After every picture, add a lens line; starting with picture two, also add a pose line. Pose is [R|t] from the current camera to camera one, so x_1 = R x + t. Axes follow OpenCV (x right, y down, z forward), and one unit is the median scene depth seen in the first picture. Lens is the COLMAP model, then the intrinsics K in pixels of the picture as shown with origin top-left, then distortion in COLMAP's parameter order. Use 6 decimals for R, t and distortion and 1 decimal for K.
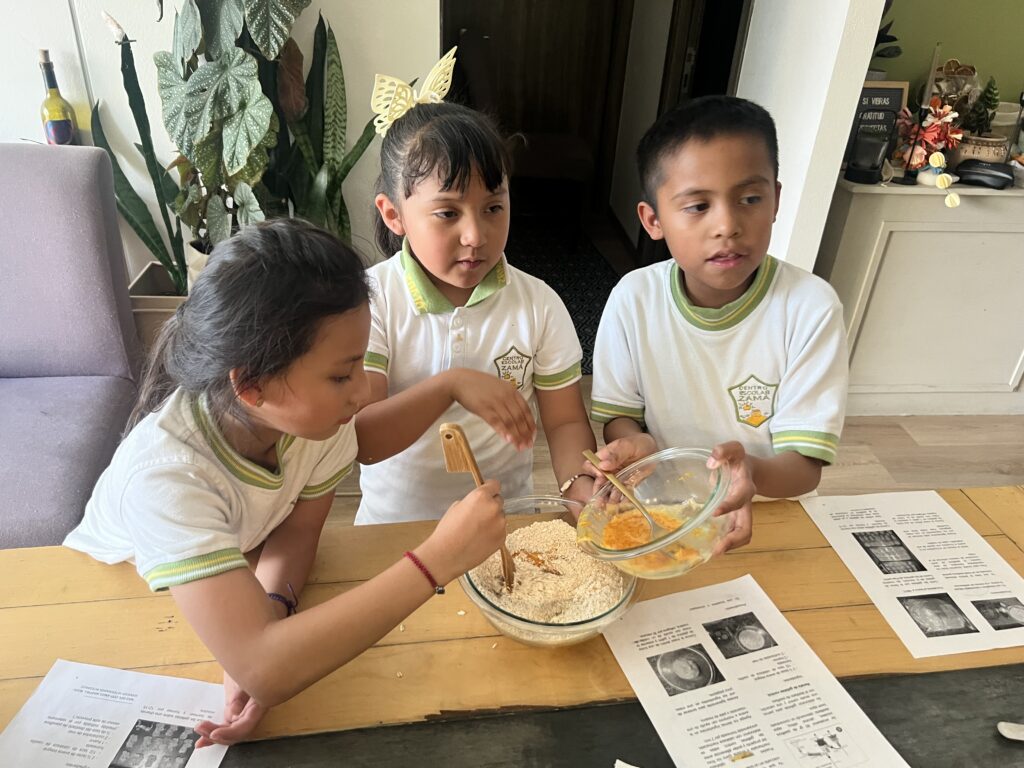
lens RADIAL K [[776.3, 0, 500.2], [0, 776.3, 388.2], [0, 0, 1]] dist [0.042341, -0.044762]
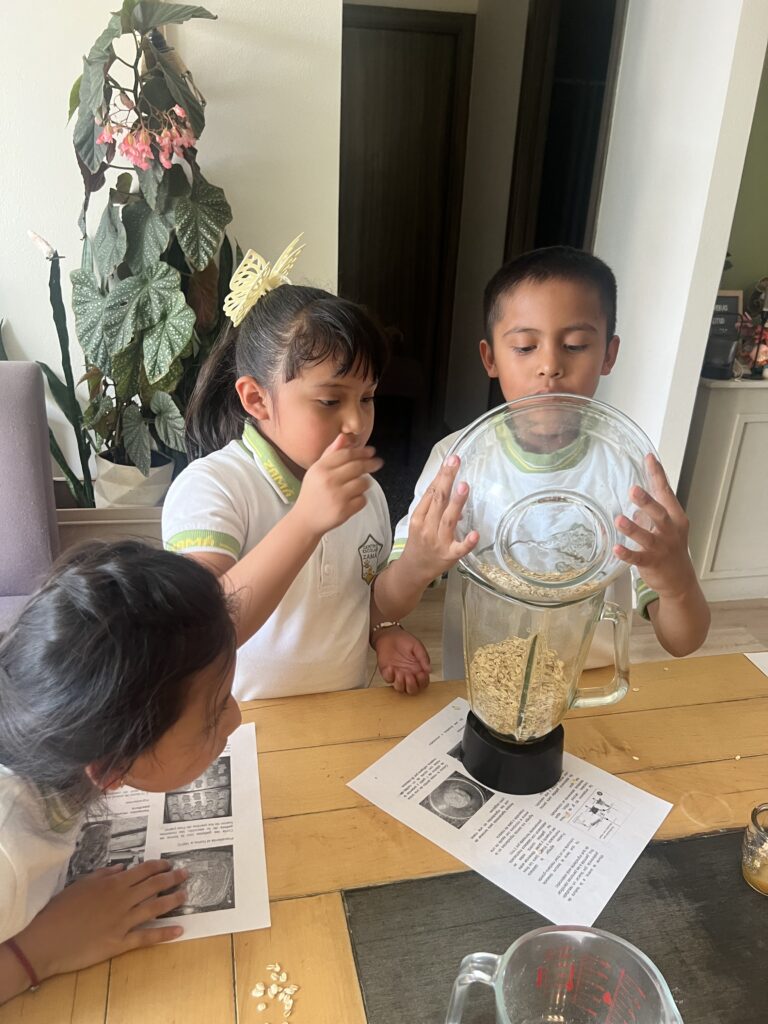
lens RADIAL K [[776.3, 0, 361.7], [0, 776.3, 521.4], [0, 0, 1]] dist [0.042341, -0.044762]
pose [[0.994145, -0.052141, 0.094642, -0.167881], [0.064057, 0.989756, -0.127589, 0.046467], [-0.087020, 0.132904, 0.987301, 0.005030]]
